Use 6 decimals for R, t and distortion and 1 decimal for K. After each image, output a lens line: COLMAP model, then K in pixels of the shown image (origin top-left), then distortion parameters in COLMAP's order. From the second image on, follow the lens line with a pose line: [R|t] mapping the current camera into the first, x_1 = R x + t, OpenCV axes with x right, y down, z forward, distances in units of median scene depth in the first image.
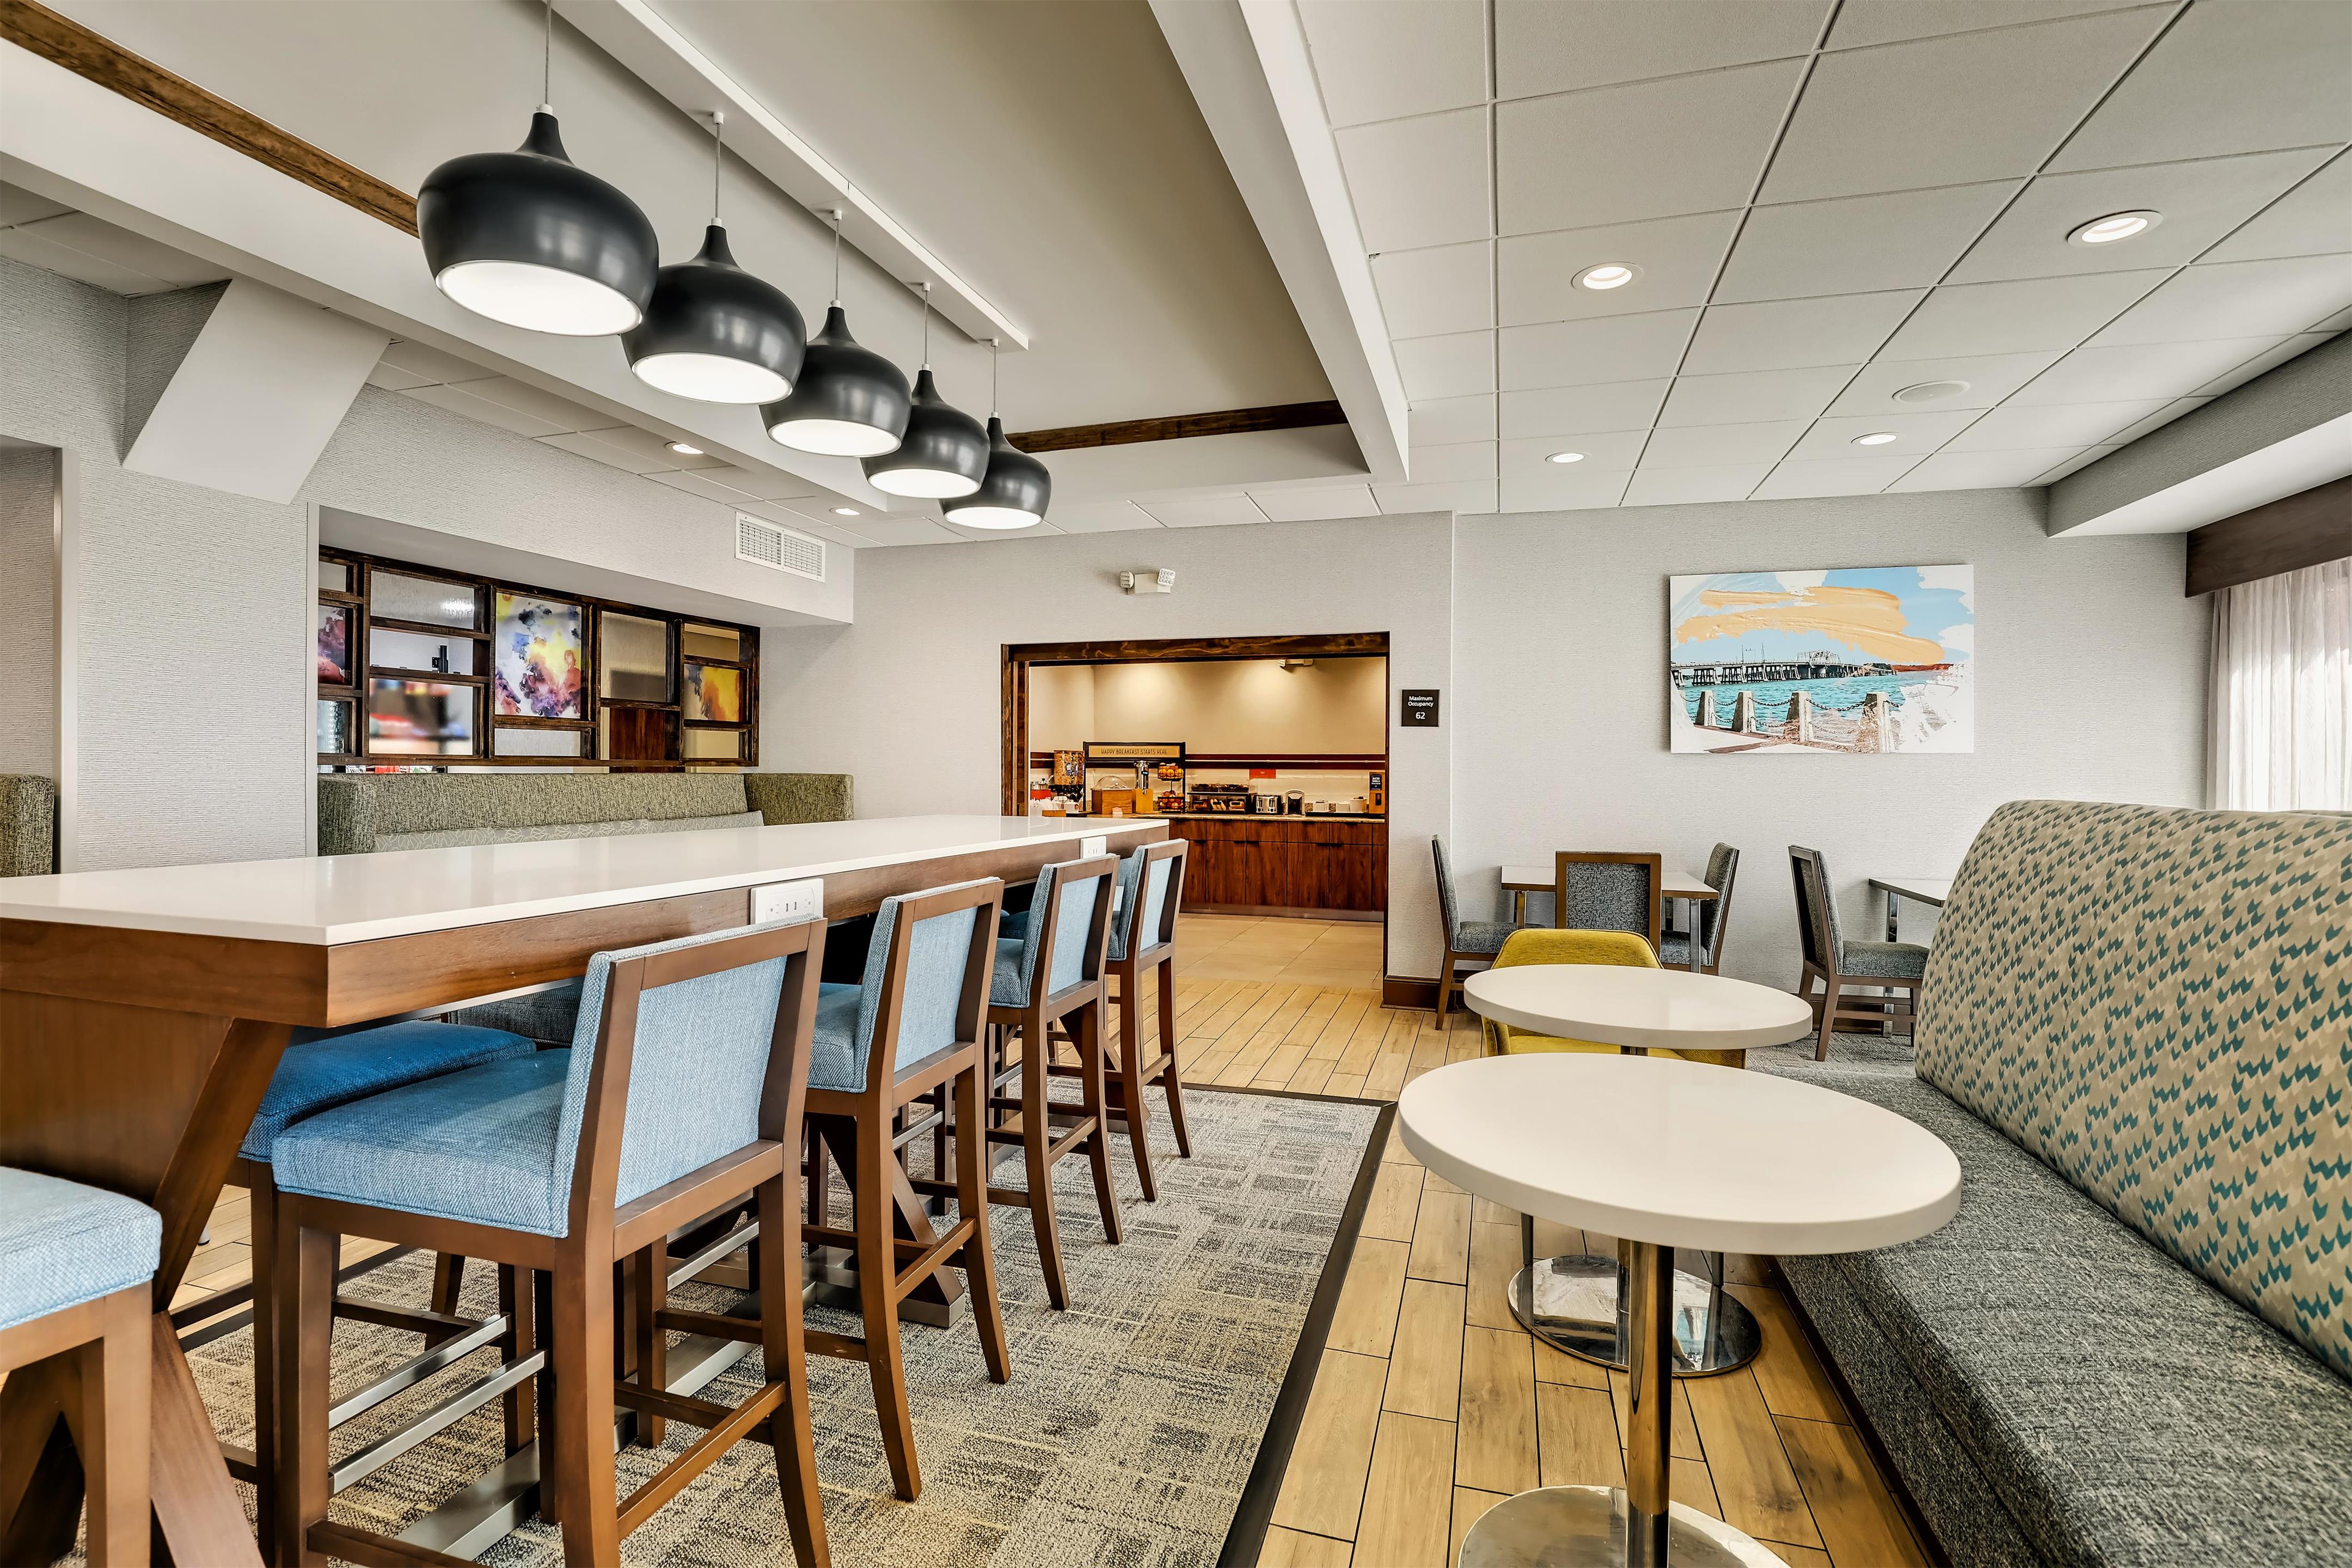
lens RADIAL K [[1069.4, 0, 1199.1], [0, 1069.4, 771.7], [0, 0, 1]] dist [-0.029541, 0.000193]
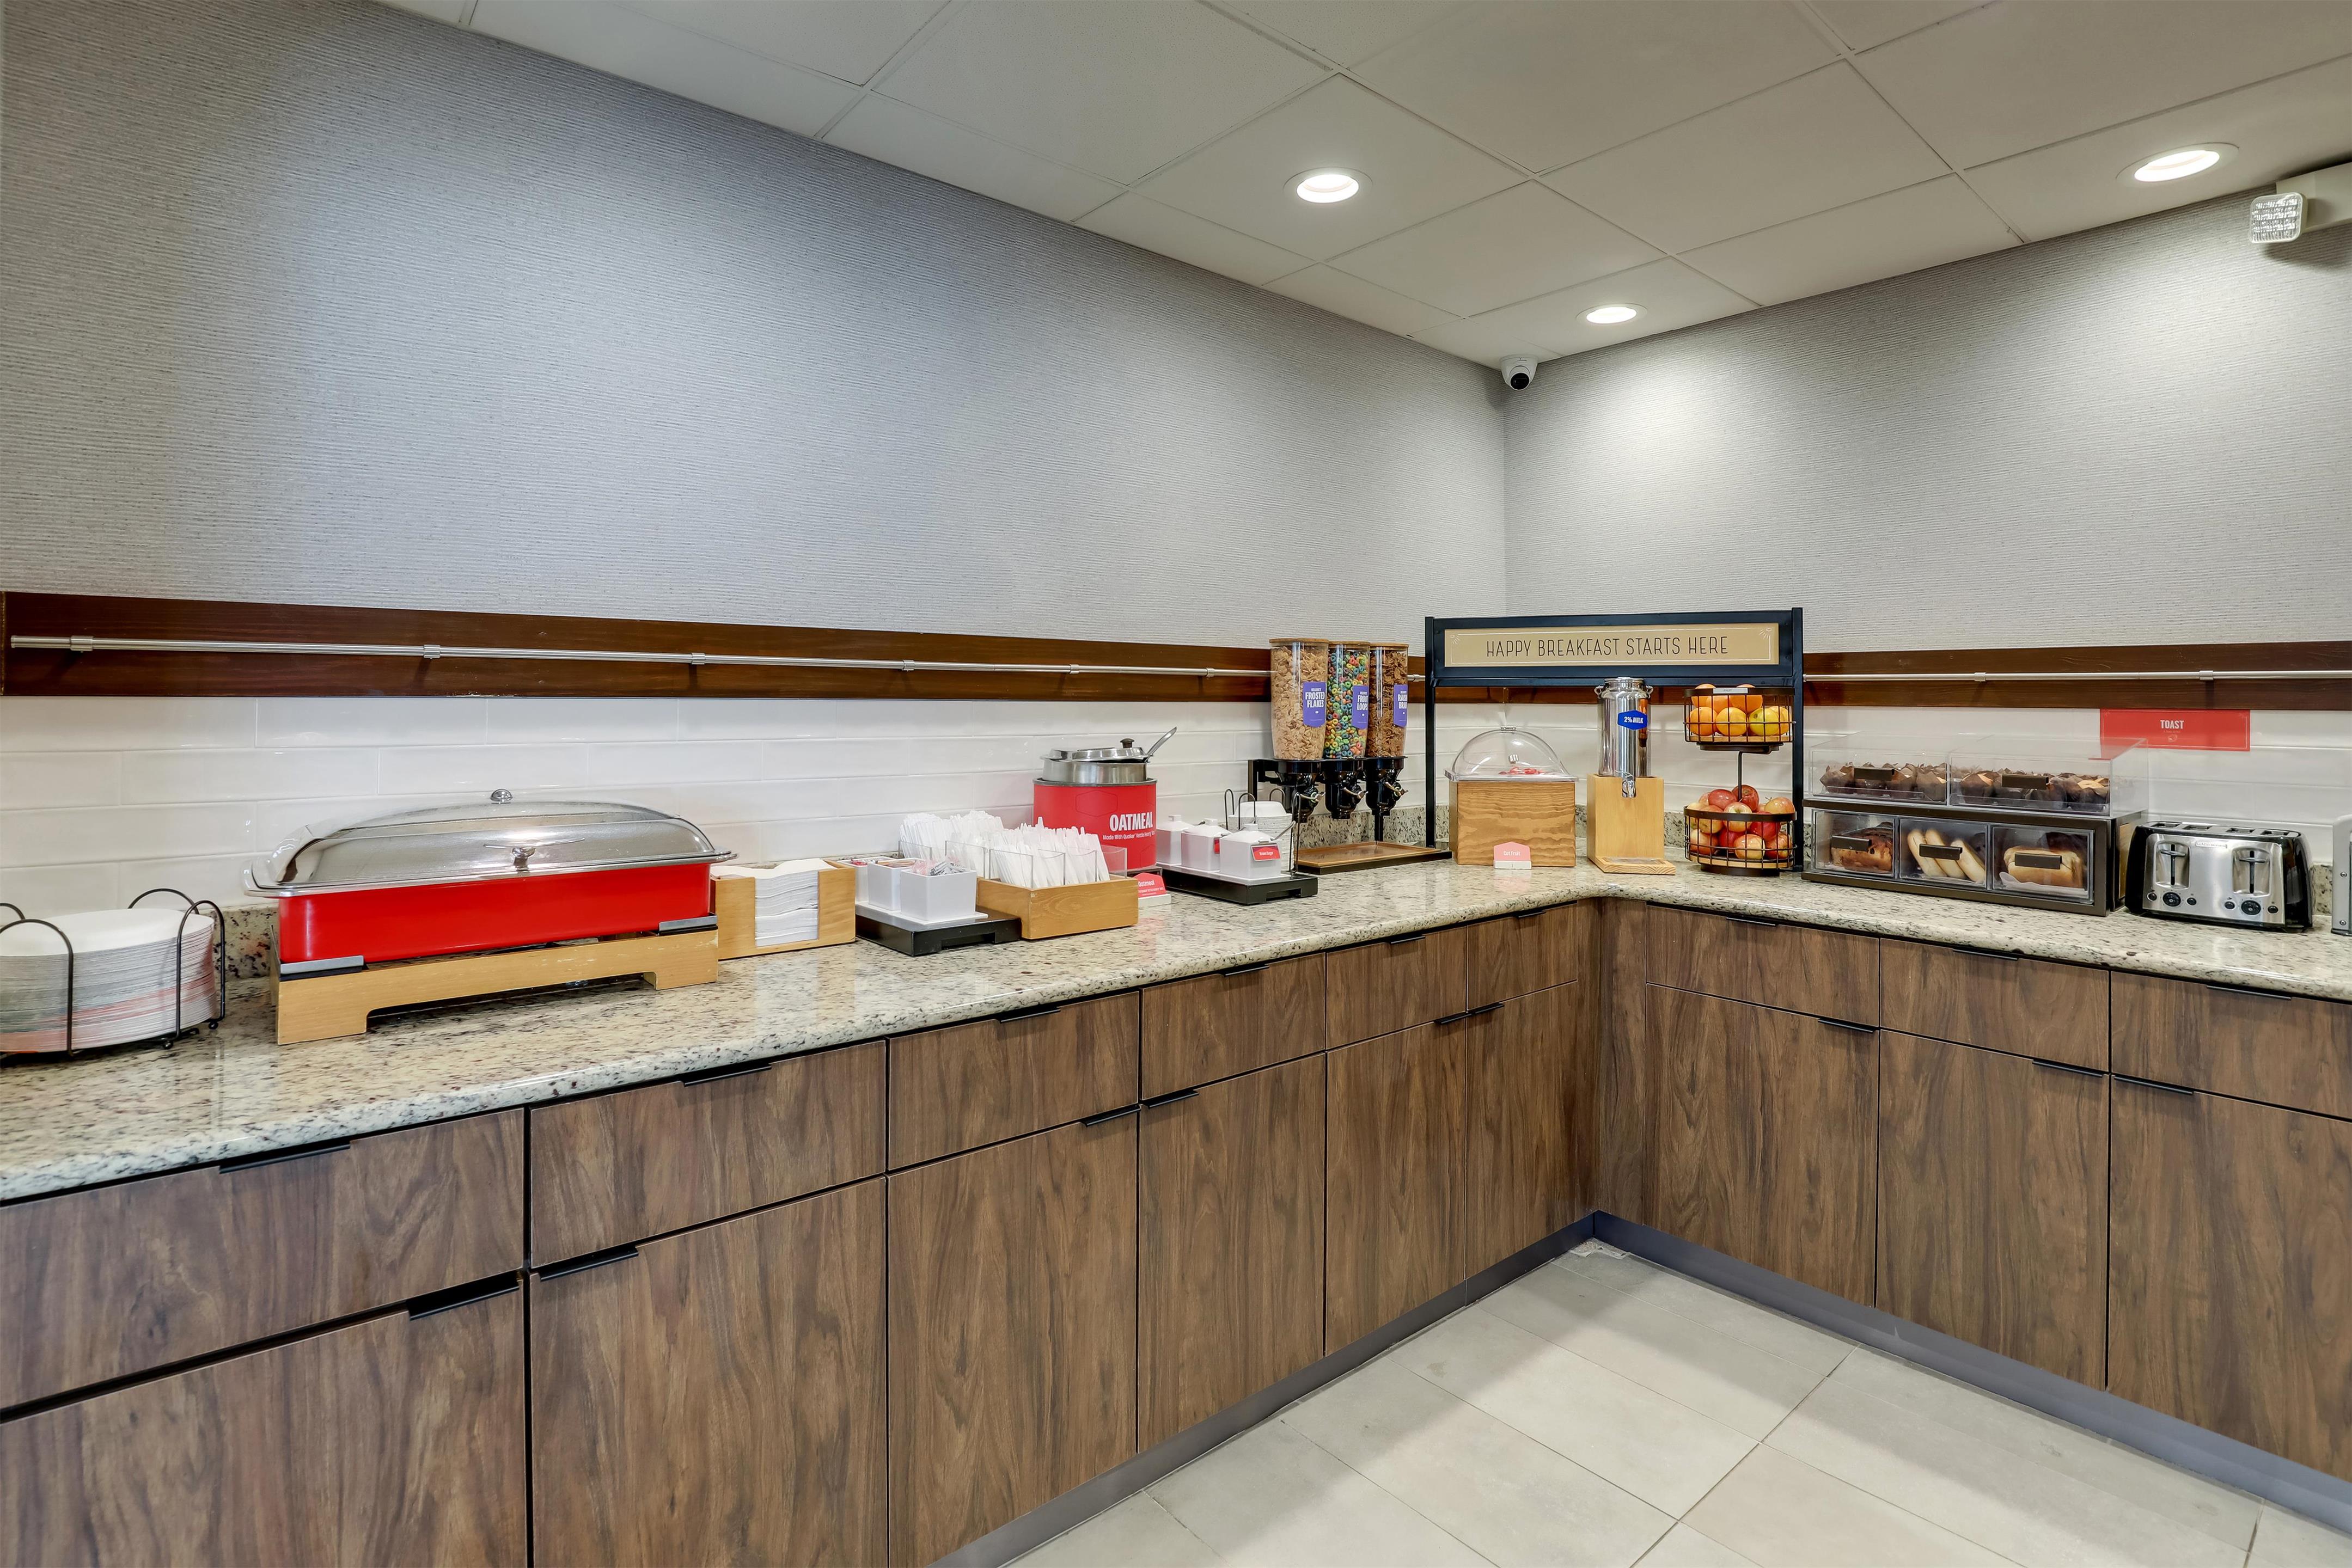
lens RADIAL K [[1132.3, 0, 1172.7], [0, 1132.3, 682.0], [0, 0, 1]] dist [-0.035292, 0.007601]
pose [[0.826911, -0.007659, -0.562281, 0.023265], [-0.004254, 0.999793, -0.019875, -0.003961], [0.562317, 0.018827, 0.826707, 1.061729]]
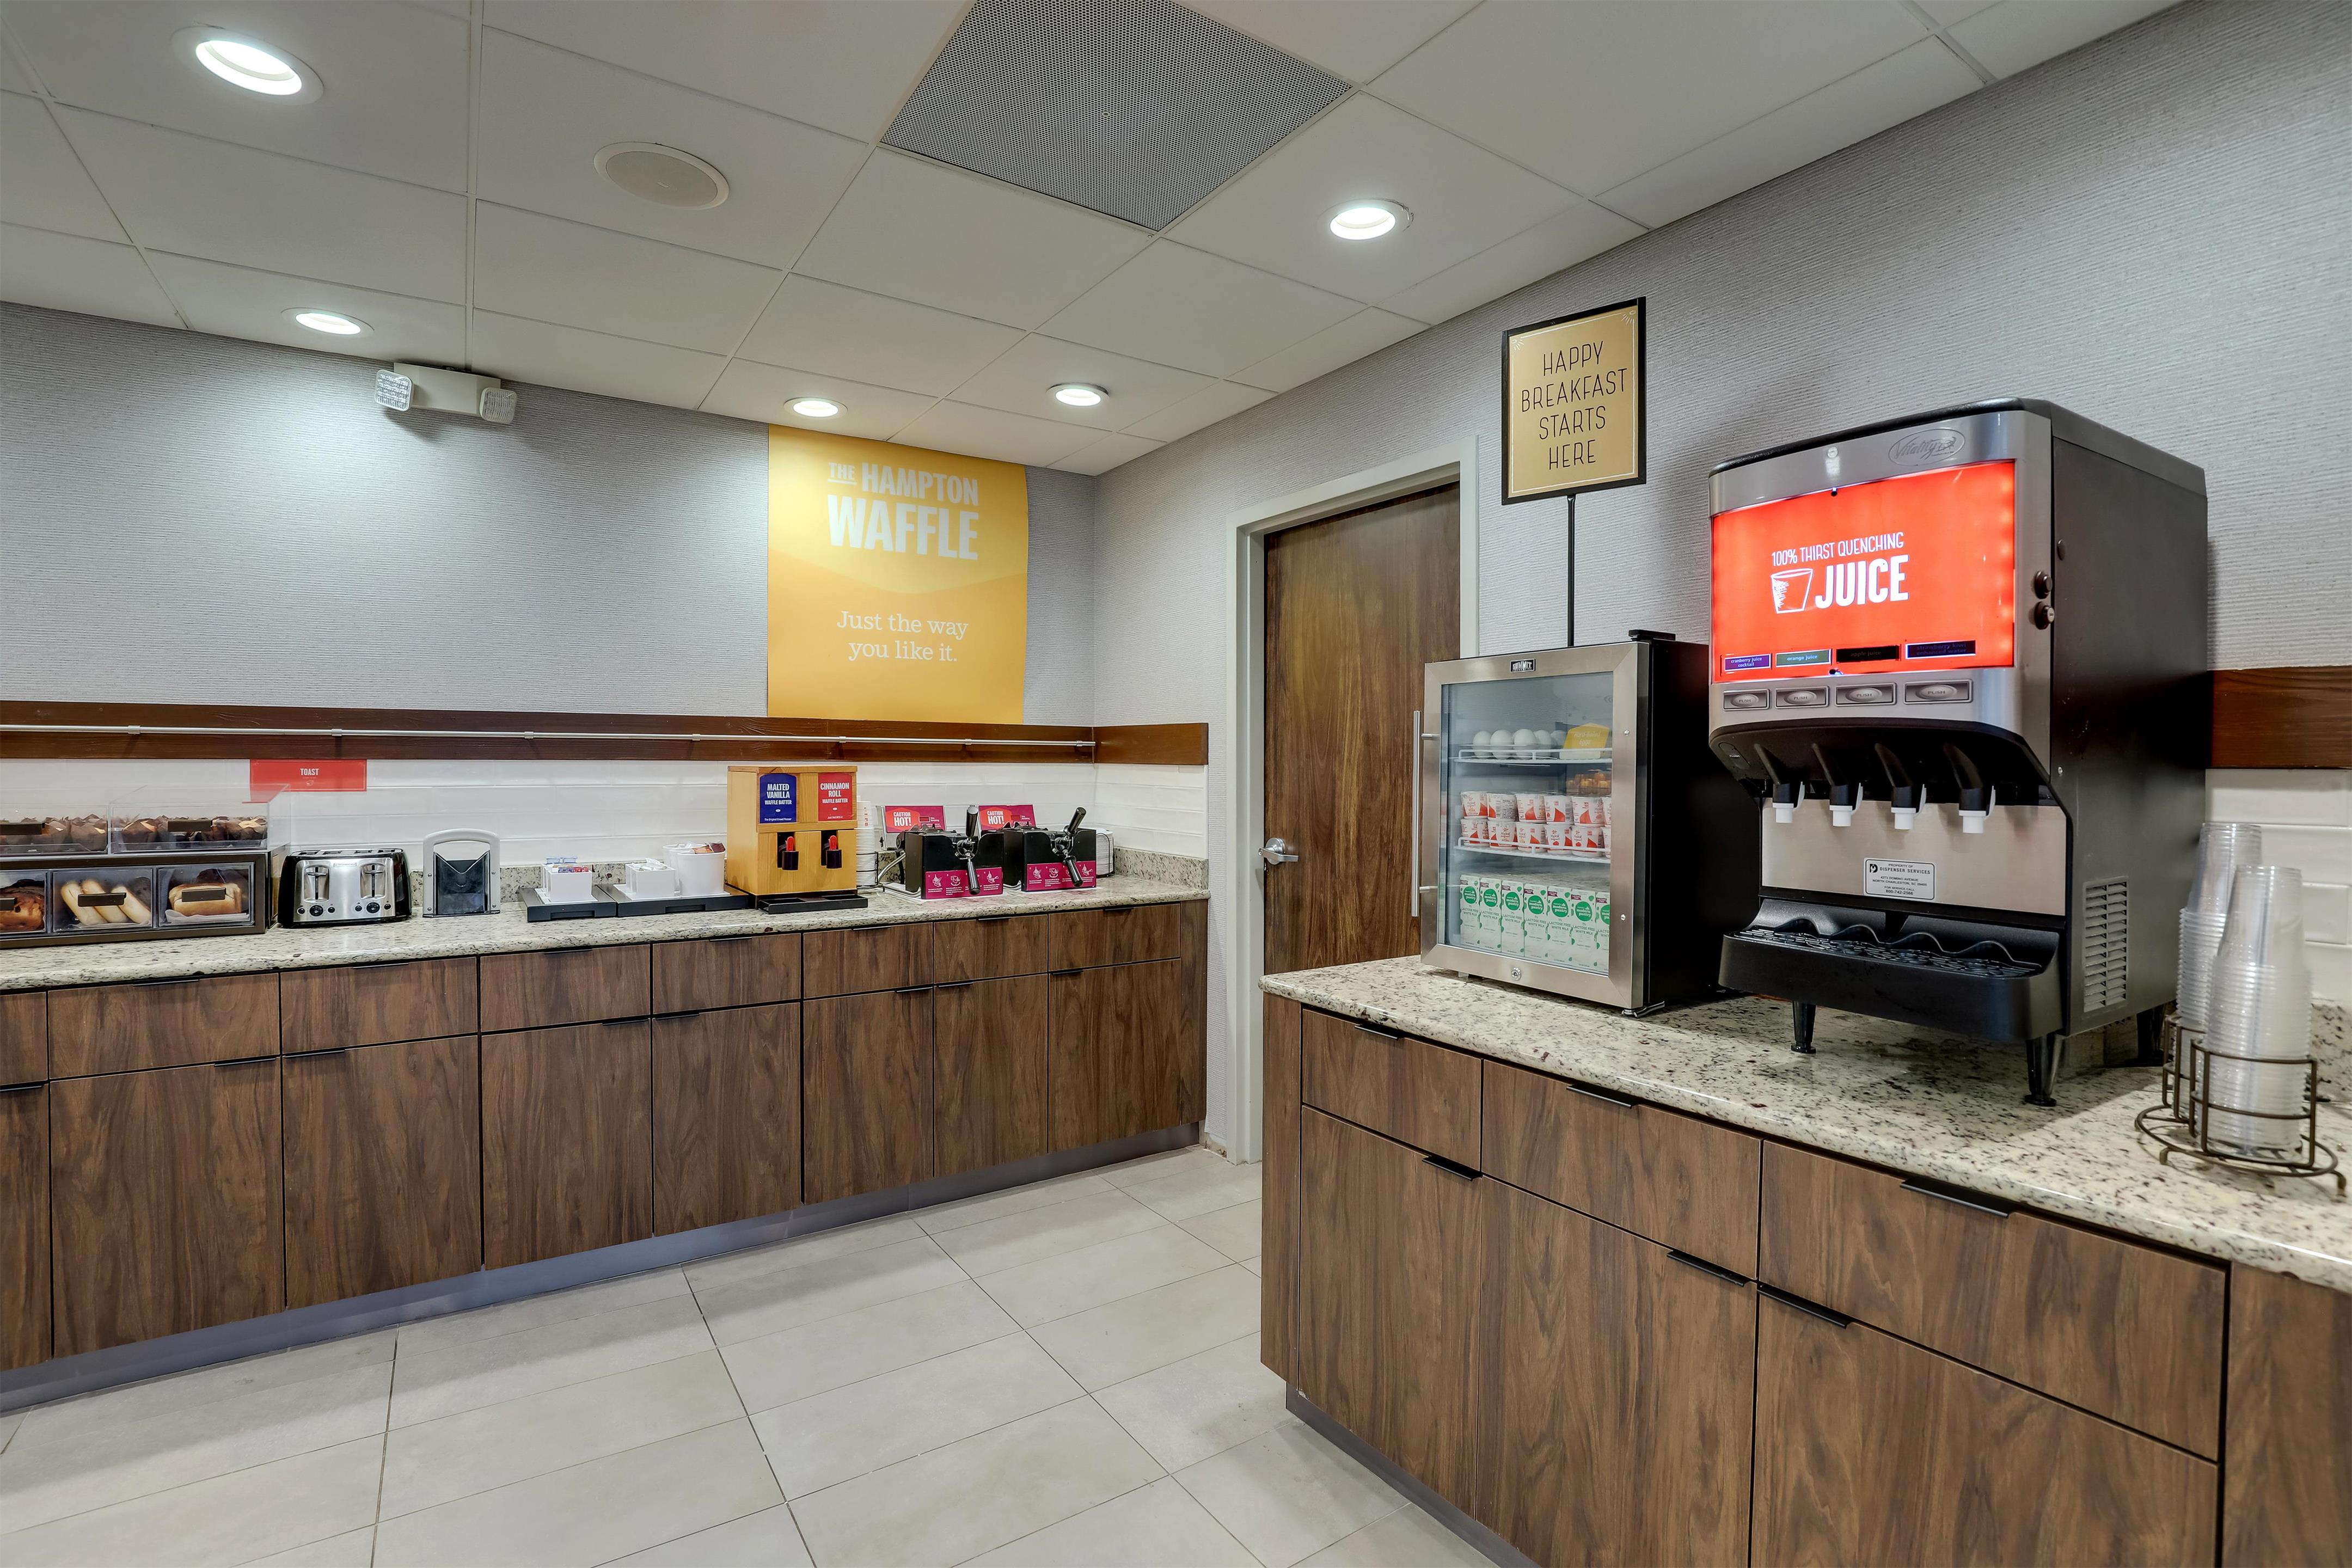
lens RADIAL K [[1093.3, 0, 1188.2], [0, 1093.3, 756.0], [0, 0, 1]] dist [-0.042727, 0.009829]
pose [[0.643997, -0.002417, 0.765024, -0.011932], [0.002990, 0.999995, 0.000642, -0.004346], [-0.765022, 0.001873, 0.644001, 0.993133]]
